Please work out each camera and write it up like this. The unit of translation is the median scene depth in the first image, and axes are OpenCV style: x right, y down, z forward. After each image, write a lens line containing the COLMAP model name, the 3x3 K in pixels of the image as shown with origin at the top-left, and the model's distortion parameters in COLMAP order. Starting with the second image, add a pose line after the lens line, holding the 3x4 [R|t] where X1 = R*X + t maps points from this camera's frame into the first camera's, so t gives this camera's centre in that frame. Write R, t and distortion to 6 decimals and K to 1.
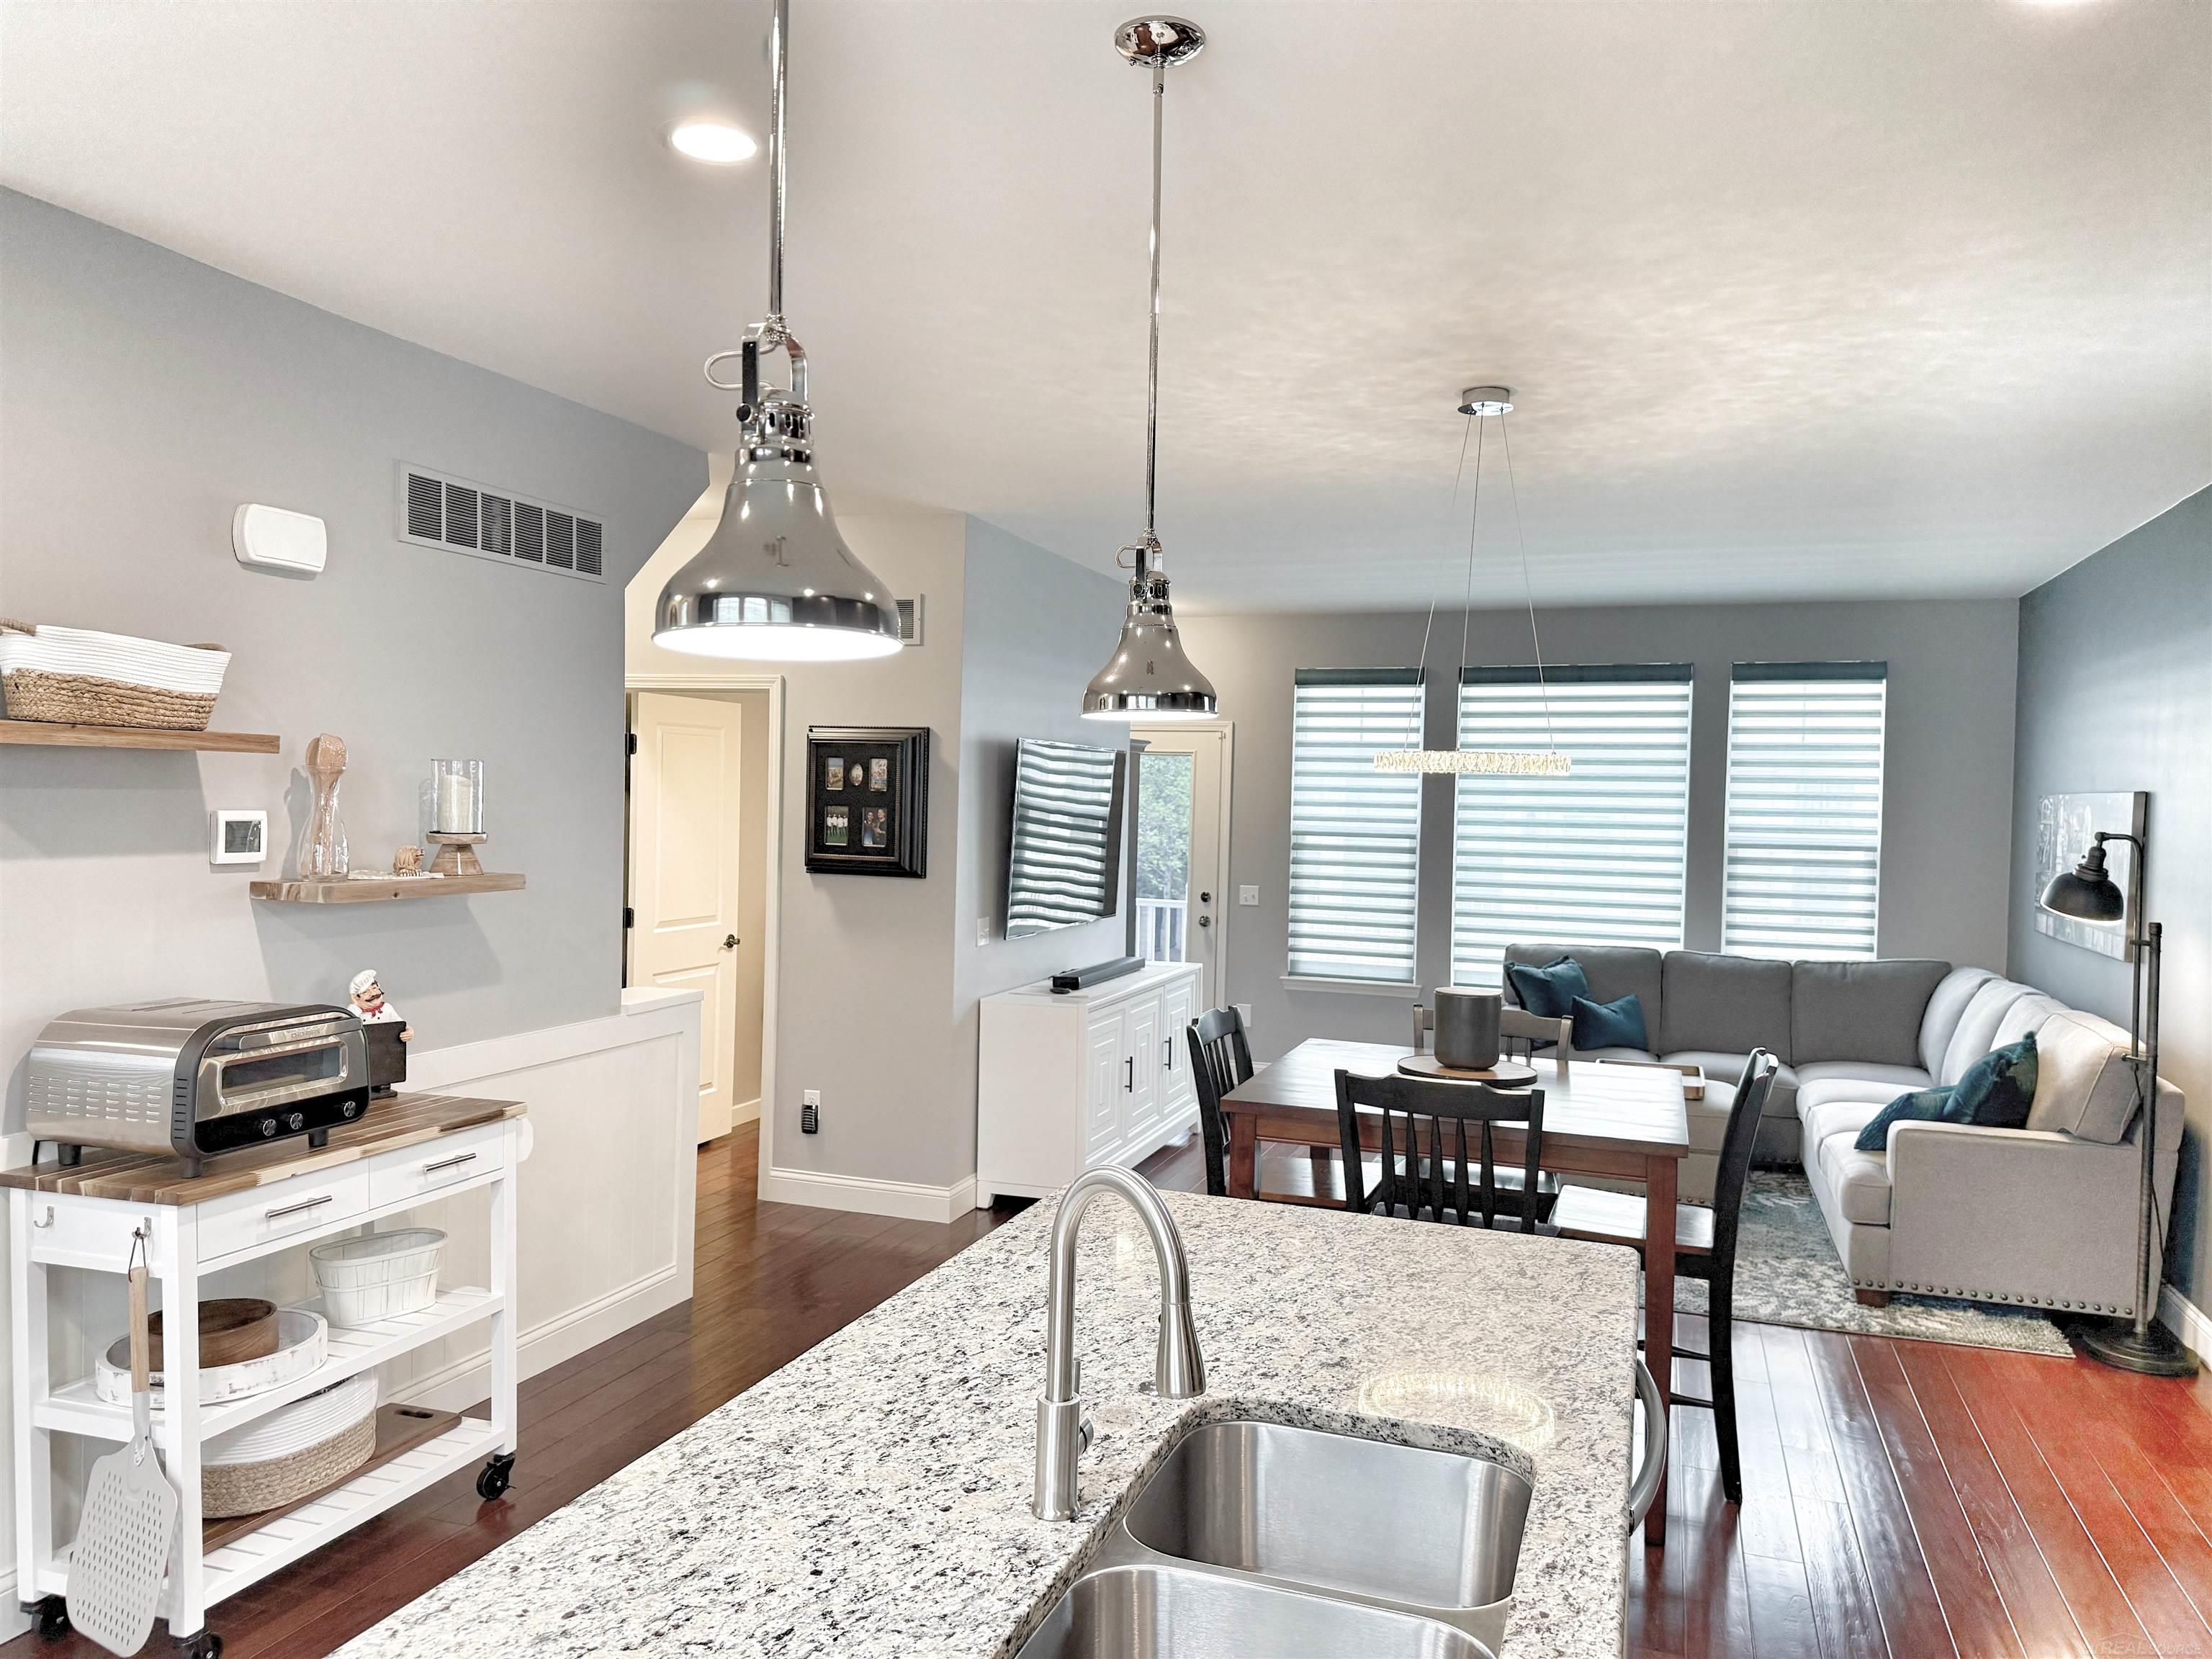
lens RADIAL K [[1563.5, 0, 1092.1], [0, 1563.5, 848.9], [0, 0, 1]] dist [0.058048, -0.068081]
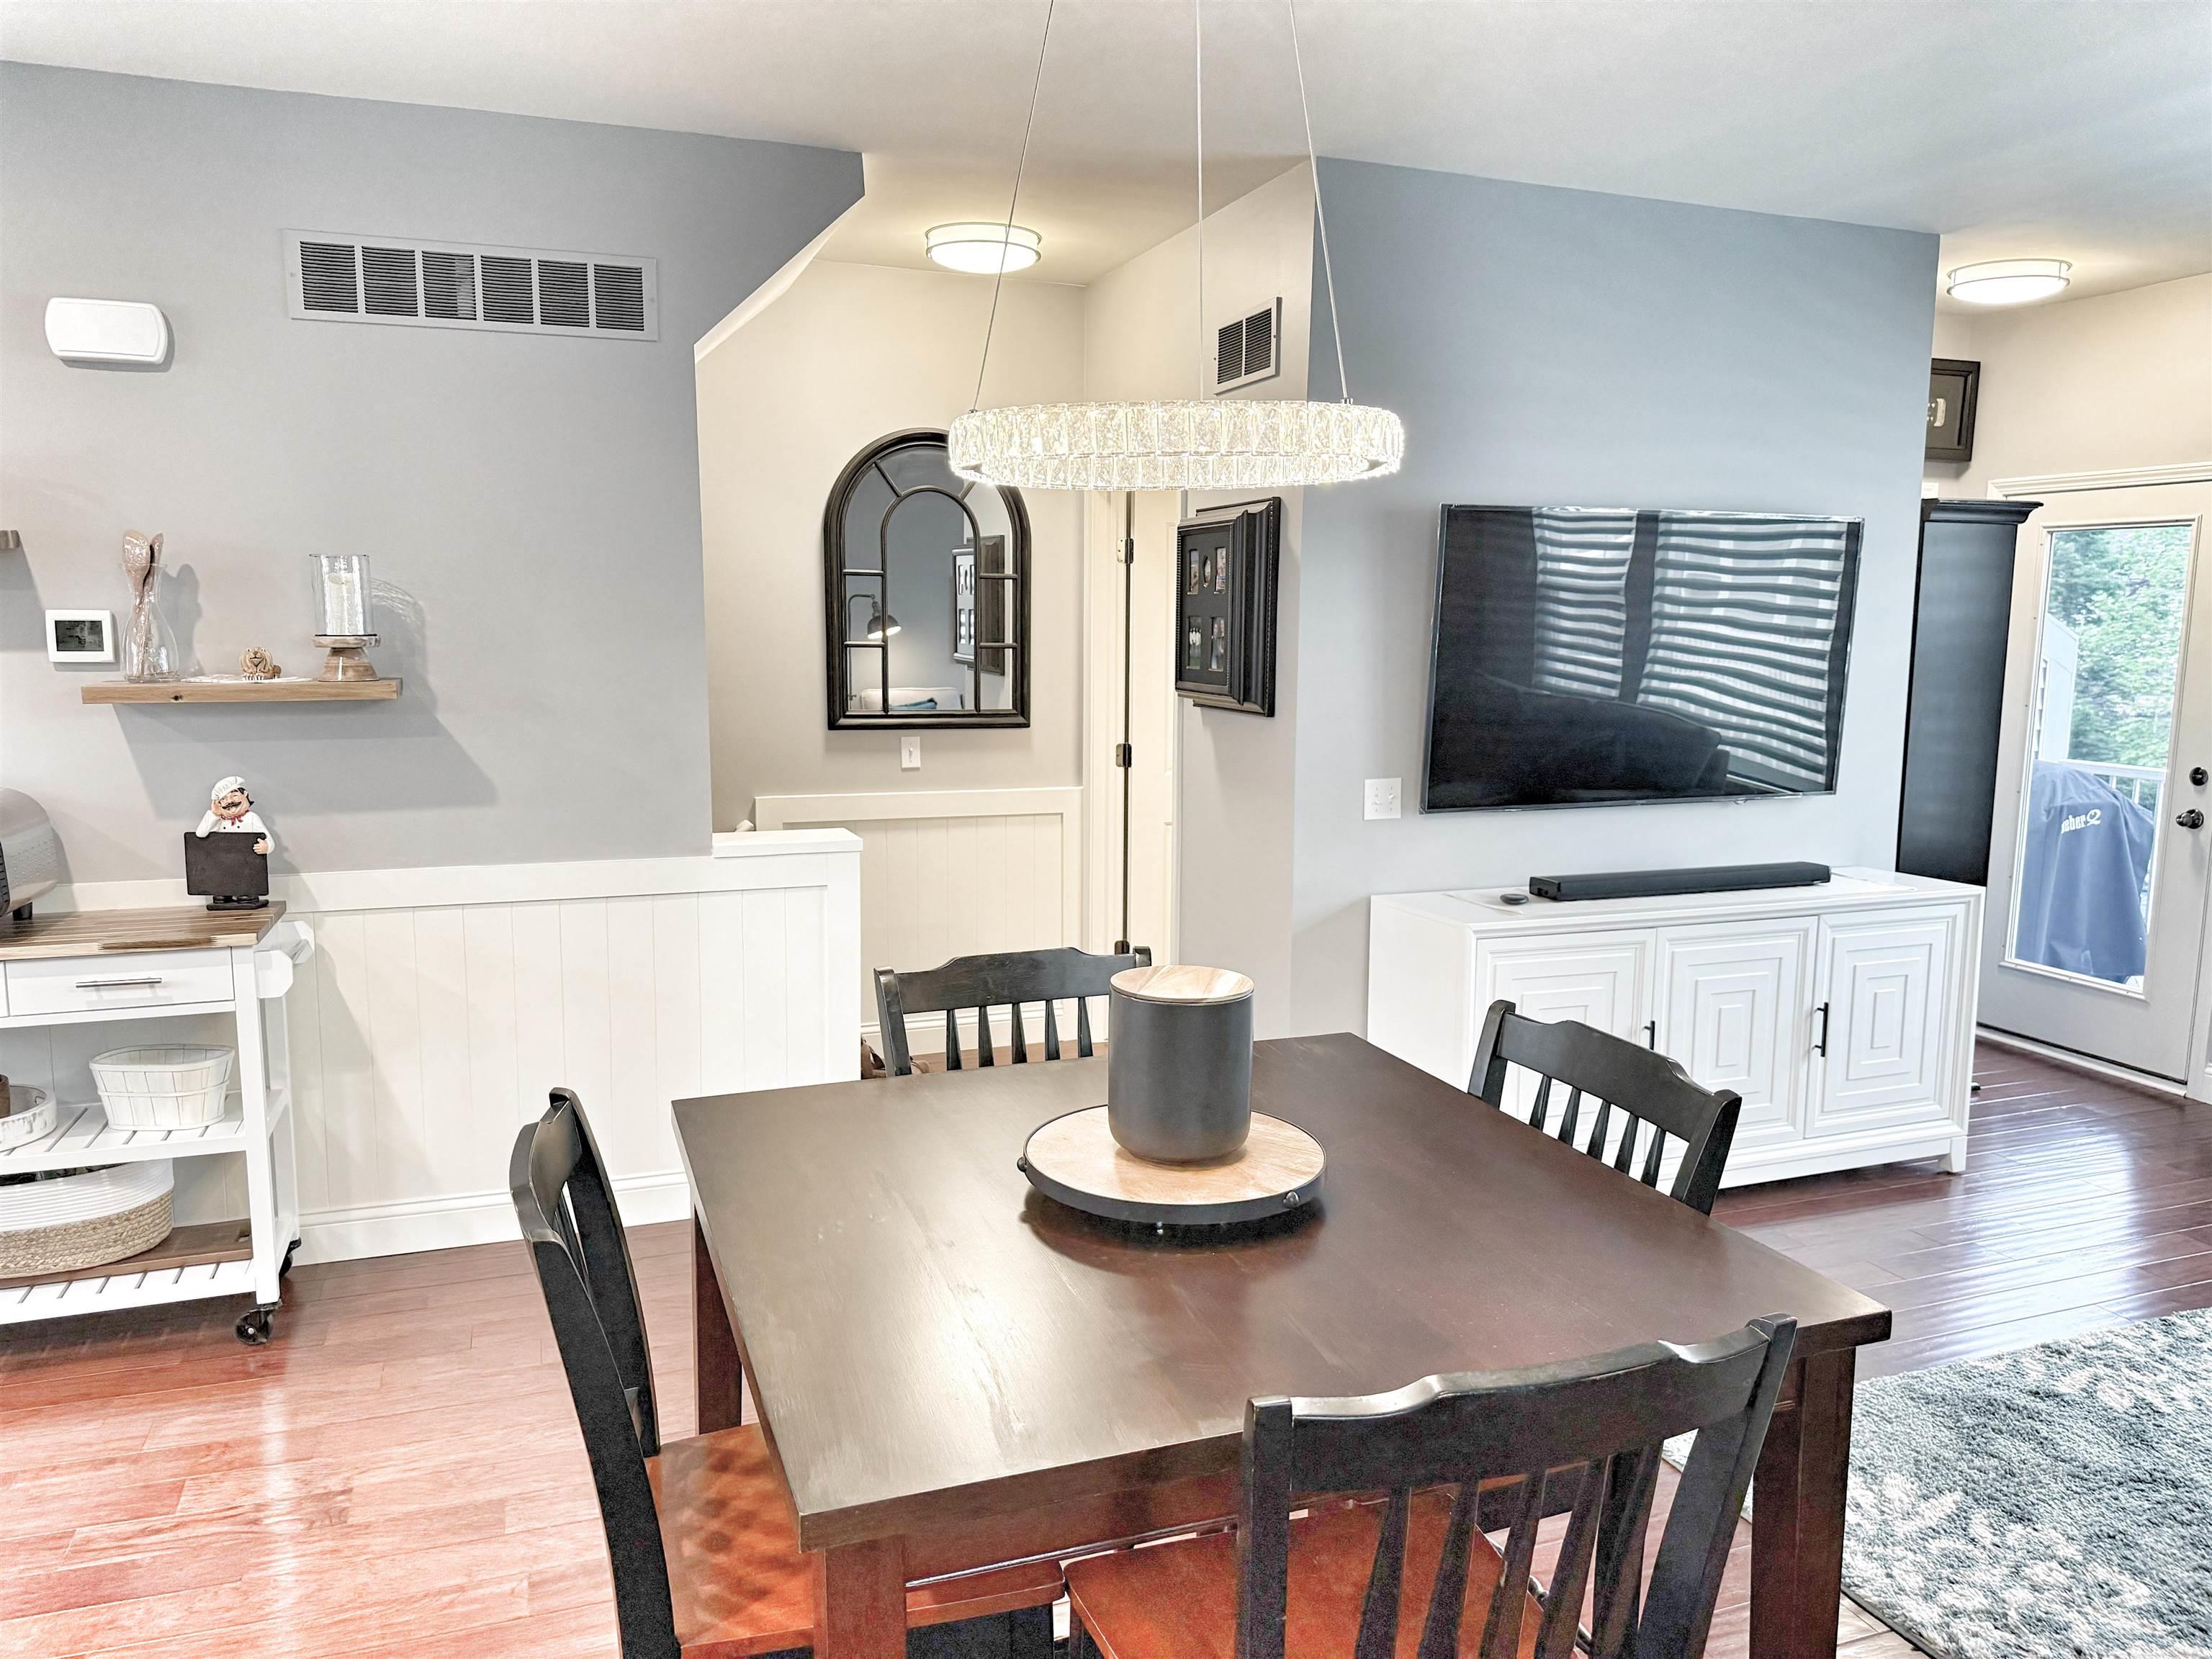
lens RADIAL K [[1563.5, 0, 1088.2], [0, 1563.5, 837.1], [0, 0, 1]] dist [0.058048, -0.068081]
pose [[0.641486, 0.087131, -0.762171, 0.573005], [-0.018070, 0.994969, 0.098536, 0.007815], [0.766922, -0.049437, 0.639833, 0.720324]]
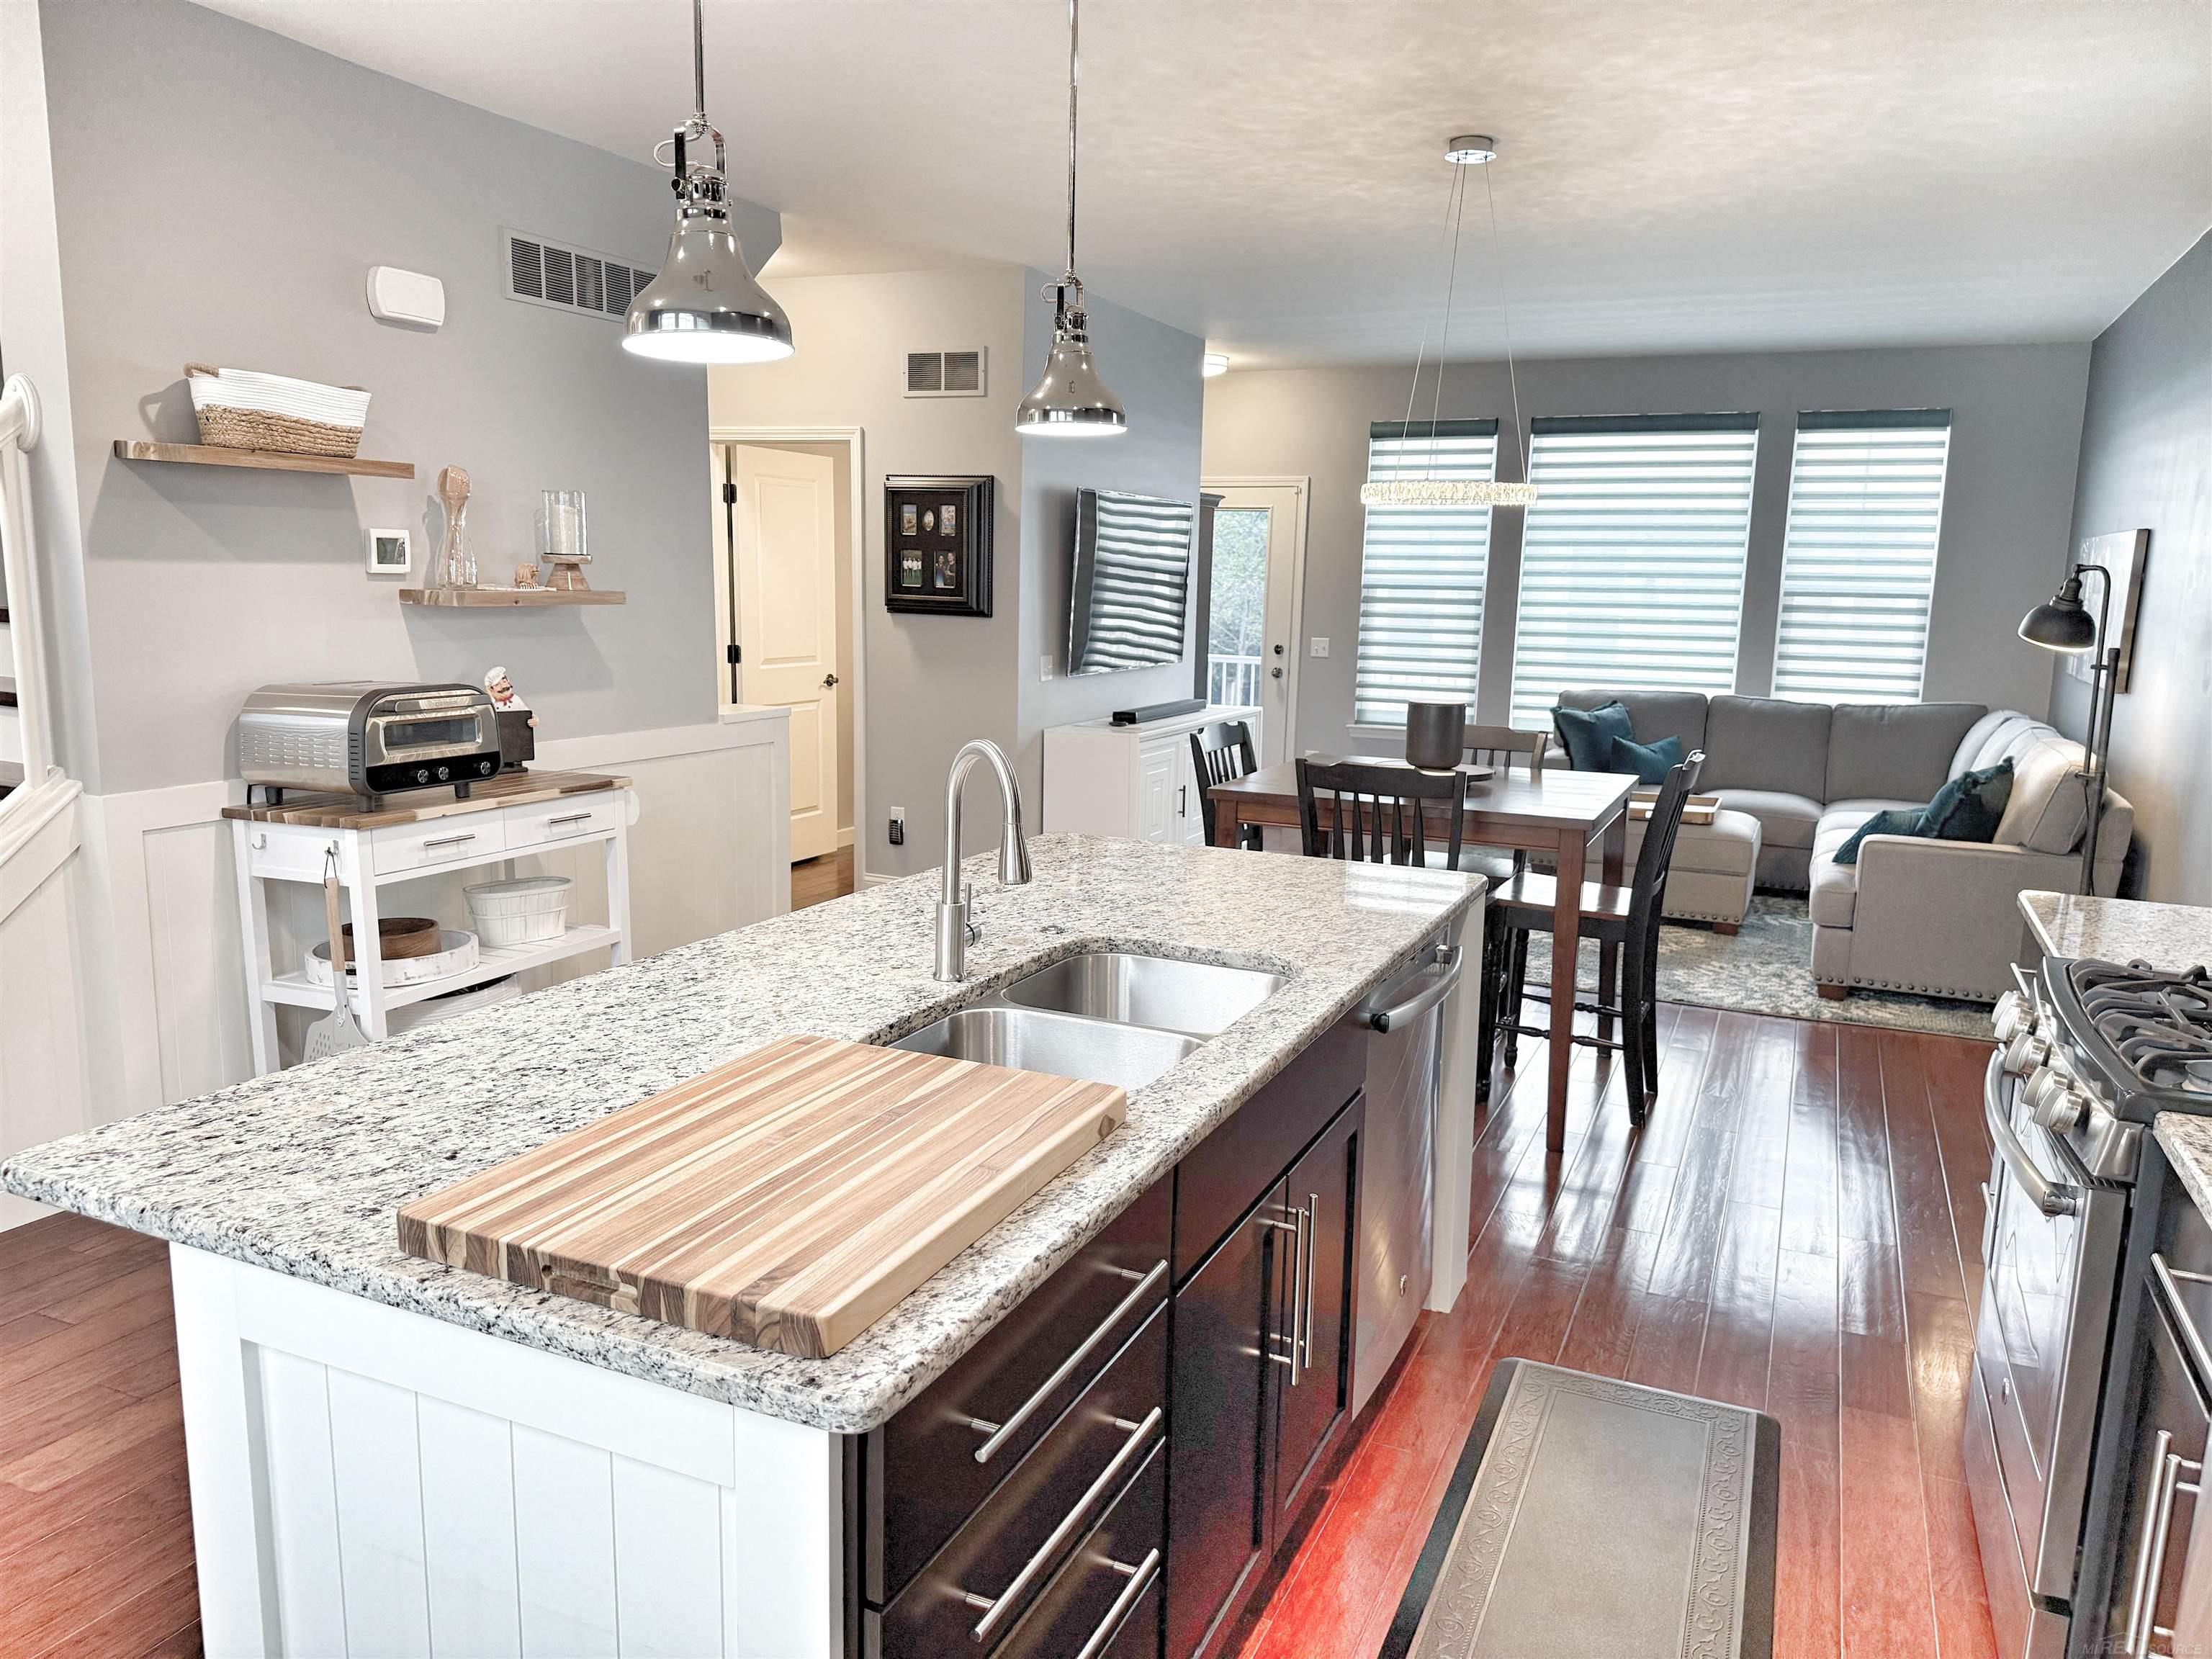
lens RADIAL K [[1563.5, 0, 1103.2], [0, 1563.5, 846.8], [0, 0, 1]] dist [0.058048, -0.068081]
pose [[0.996604, 0.014040, -0.081140, 0.095716], [-0.002714, 0.990423, 0.138040, 0.041624], [0.082301, -0.137351, 0.987097, -0.160829]]
